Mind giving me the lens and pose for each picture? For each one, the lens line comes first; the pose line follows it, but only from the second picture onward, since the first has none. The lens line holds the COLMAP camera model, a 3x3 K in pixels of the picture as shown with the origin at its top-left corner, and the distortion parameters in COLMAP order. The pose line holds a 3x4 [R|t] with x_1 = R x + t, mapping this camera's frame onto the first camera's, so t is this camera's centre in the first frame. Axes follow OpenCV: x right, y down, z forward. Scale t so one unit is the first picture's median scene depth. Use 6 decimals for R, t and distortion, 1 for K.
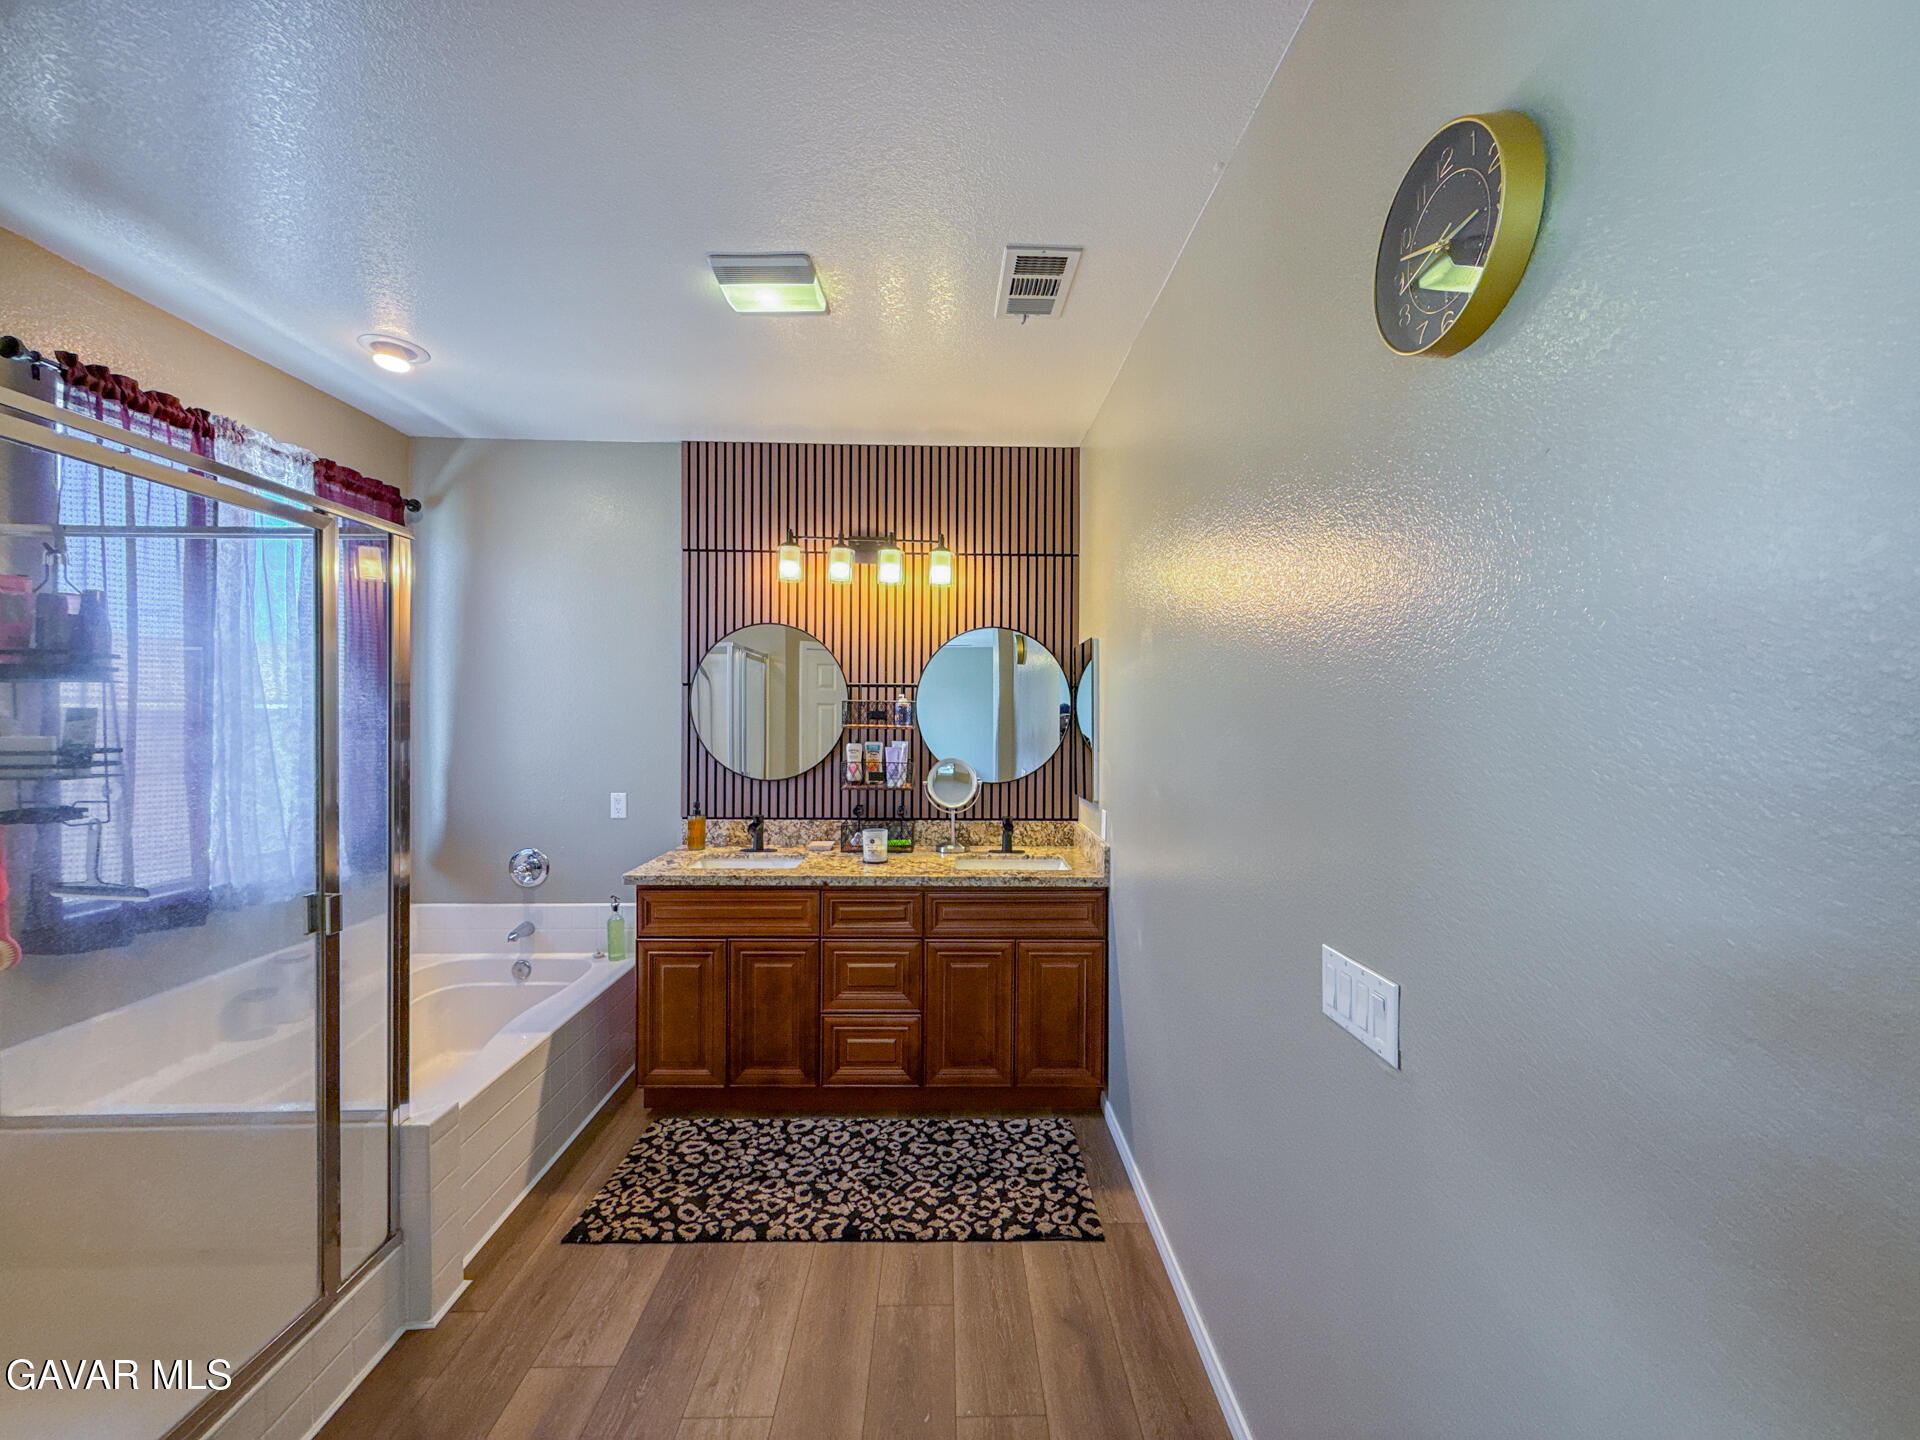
lens RADIAL K [[594.1, 0, 834.8], [0, 594.1, 716.4], [0, 0, 1]] dist [0.000734, -0.000033]
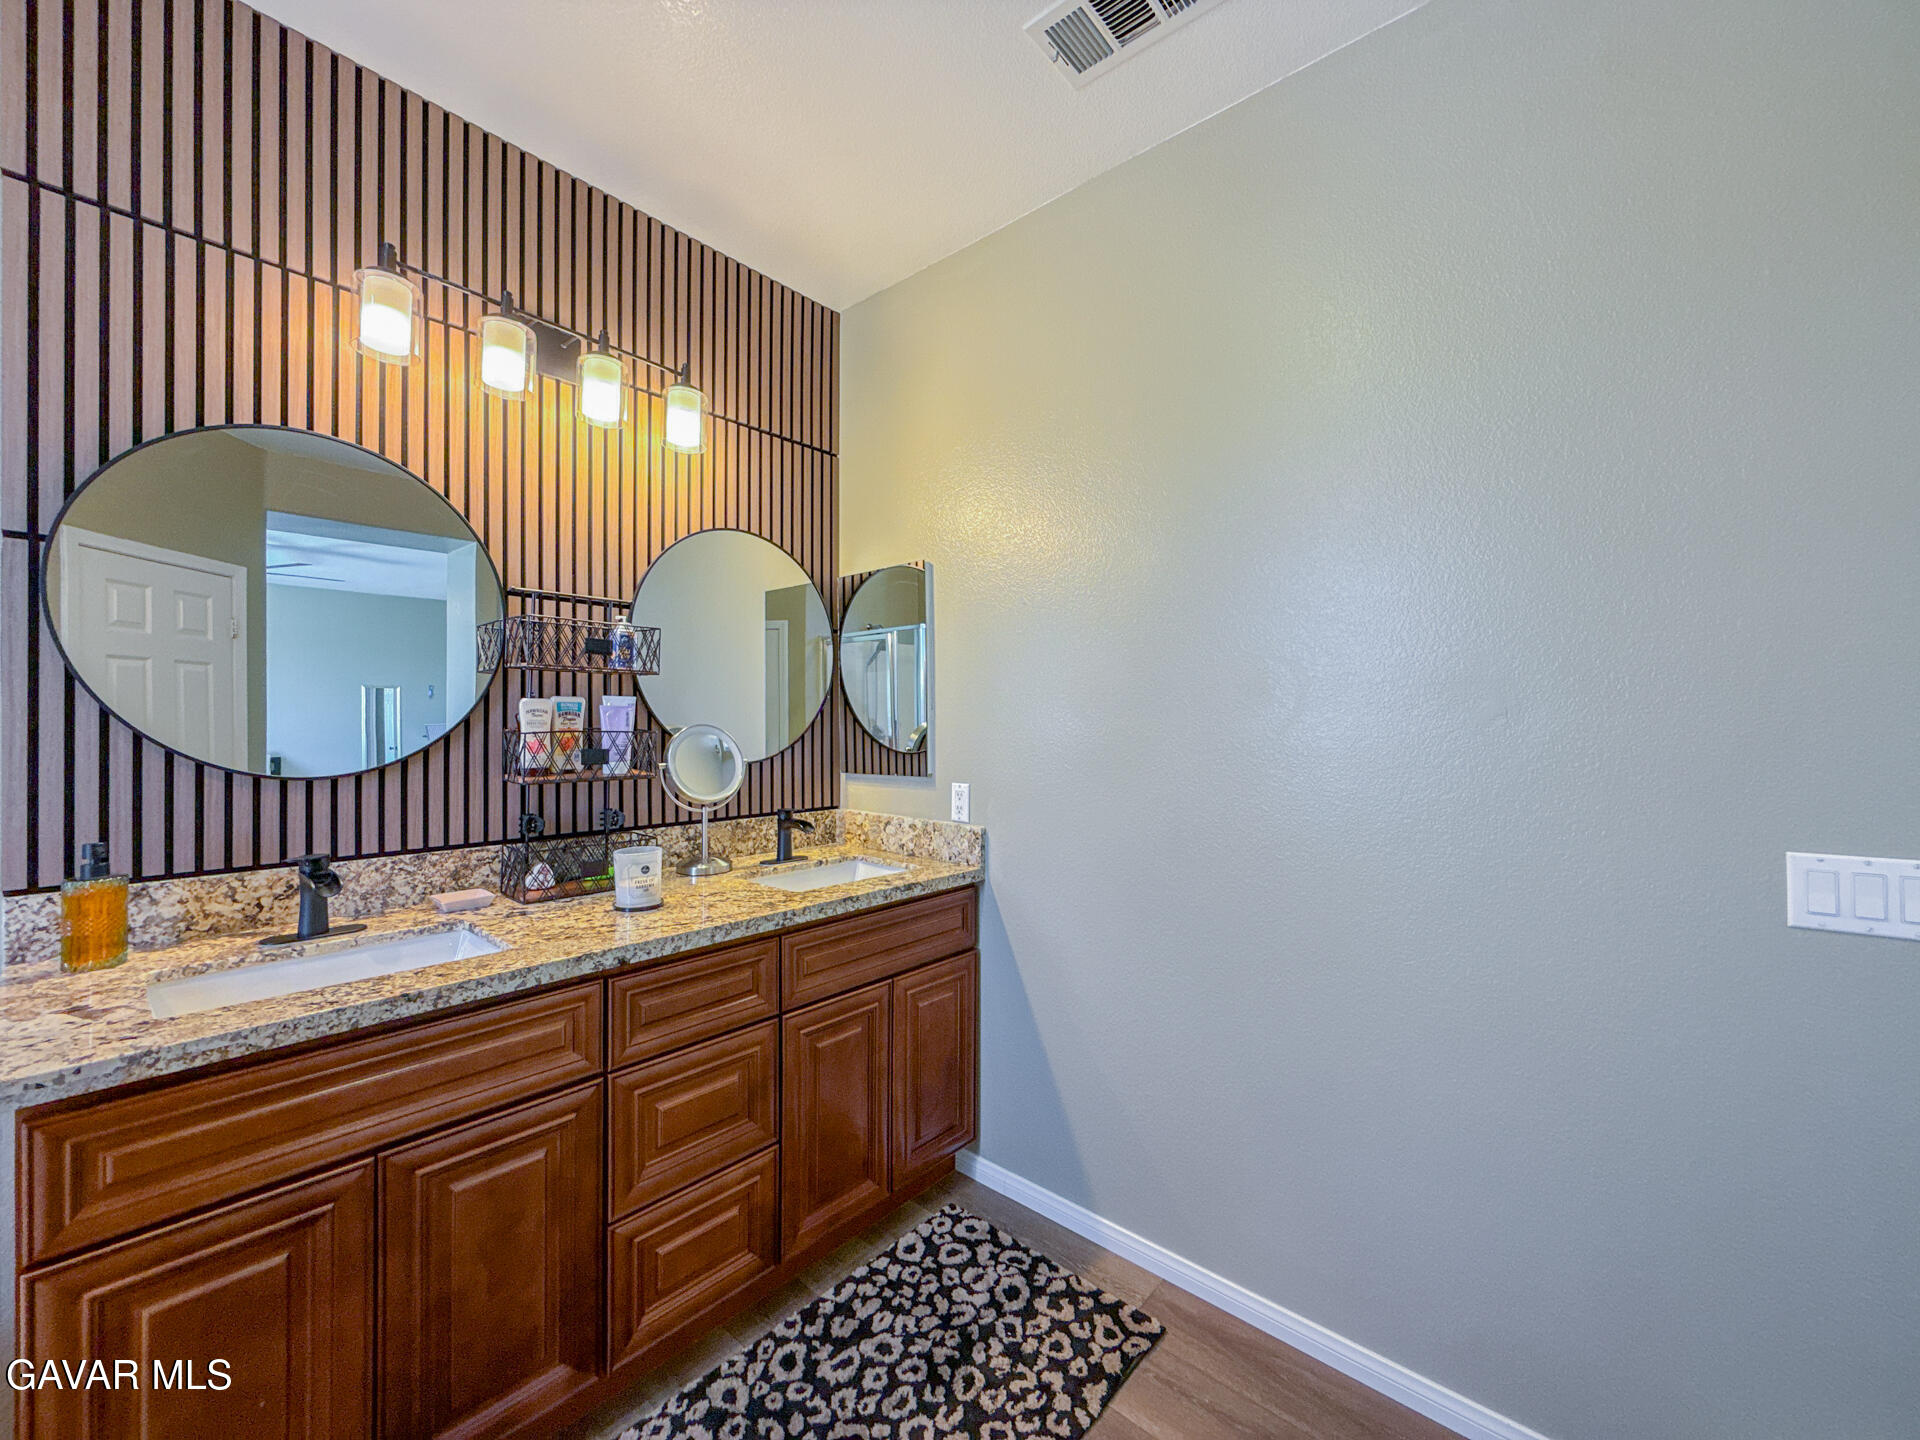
lens RADIAL K [[750.0, 0, 812.6], [0, 750.0, 717.0], [0, 0, 1]] dist [0.000026, 0.000071]
pose [[0.680844, 0.014133, 0.732292, -0.399182], [-0.022408, 0.999748, 0.001539, 0.076002], [-0.732085, -0.017457, 0.680989, 0.489217]]
